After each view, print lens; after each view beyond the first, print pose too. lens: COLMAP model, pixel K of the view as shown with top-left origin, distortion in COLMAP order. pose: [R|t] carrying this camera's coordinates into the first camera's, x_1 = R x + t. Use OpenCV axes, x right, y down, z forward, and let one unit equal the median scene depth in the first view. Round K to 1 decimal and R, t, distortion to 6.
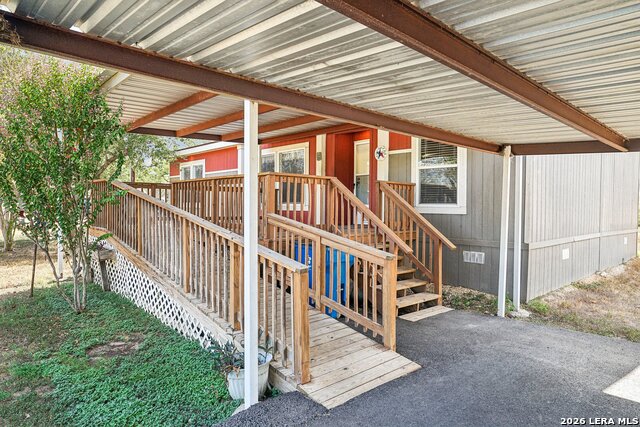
lens RADIAL K [[396.4, 0, 321.7], [0, 396.4, 214.4], [0, 0, 1]] dist [-0.010257, -0.000752]
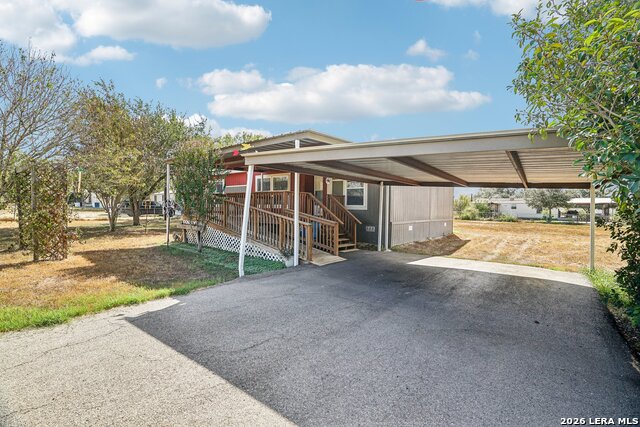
lens RADIAL K [[293.5, 0, 321.1], [0, 293.5, 210.6], [0, 0, 1]] dist [-0.030747, 0.002738]
pose [[0.988434, 0.005943, 0.151535, -0.138566], [-0.004196, 0.999921, -0.011846, 0.023057], [-0.151593, 0.011073, 0.988381, -0.574432]]
